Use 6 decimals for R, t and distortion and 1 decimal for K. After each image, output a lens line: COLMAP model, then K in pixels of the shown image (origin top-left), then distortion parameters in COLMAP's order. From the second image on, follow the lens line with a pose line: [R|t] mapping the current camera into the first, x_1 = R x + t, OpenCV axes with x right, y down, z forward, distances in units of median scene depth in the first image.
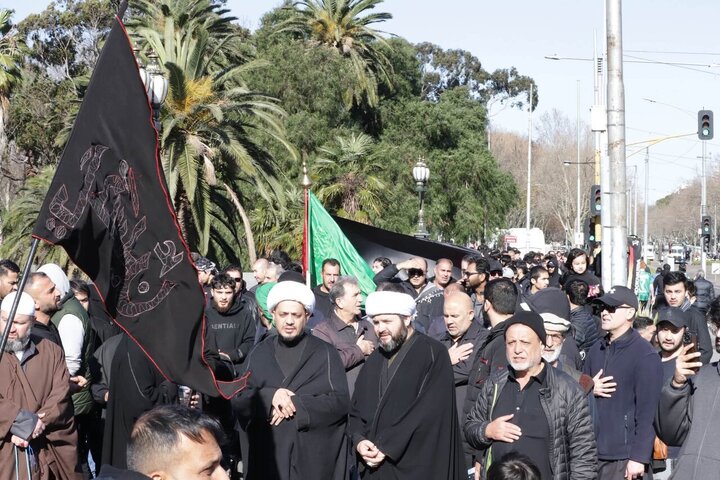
lens RADIAL K [[1487.6, 0, 360.0], [0, 1487.6, 240.0], [0, 0, 1]] dist [-0.350817, 0.411777]
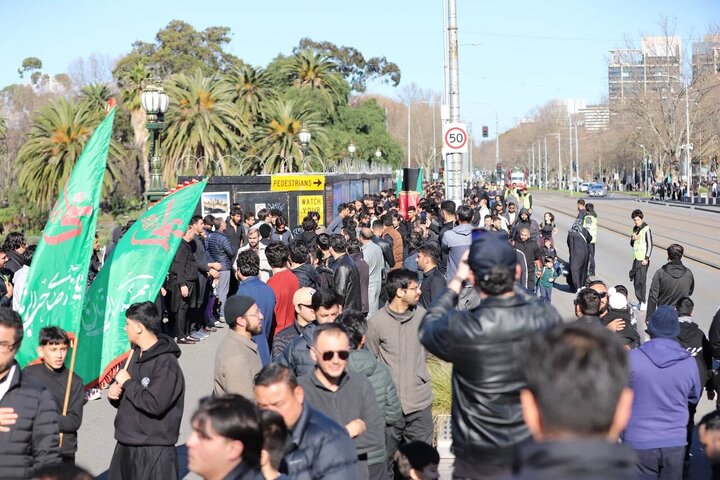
lens RADIAL K [[1470.5, 0, 360.3], [0, 1470.5, 259.8], [0, 0, 1]] dist [-0.358940, 0.326239]
pose [[0.994500, -0.027746, 0.100996, -0.074852], [0.021626, 0.997891, 0.061197, -0.005684], [-0.102481, -0.058676, 0.993003, -0.465851]]
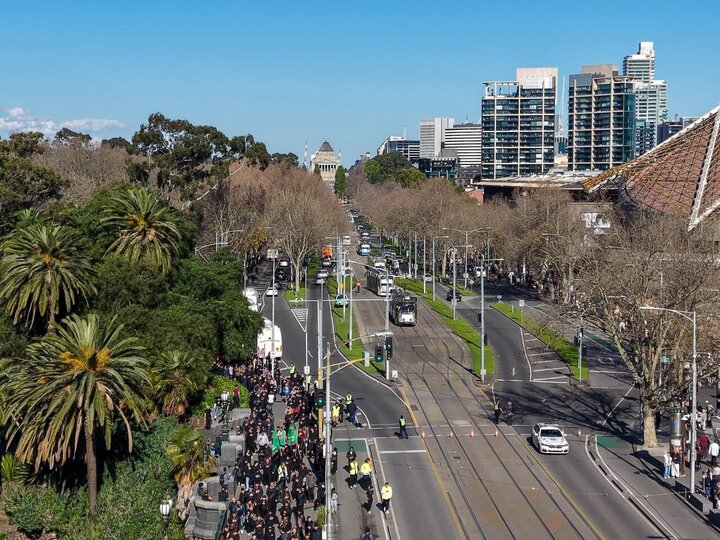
lens RADIAL K [[1368.7, 0, 360.0], [0, 1368.7, 270.0], [0, 0, 1]] dist [0.251738, -1.106739]
pose [[0.981304, -0.022454, 0.191151, -0.032528], [0.008250, 0.997166, 0.074781, -0.094735], [-0.192289, -0.071805, 0.978708, -0.194887]]
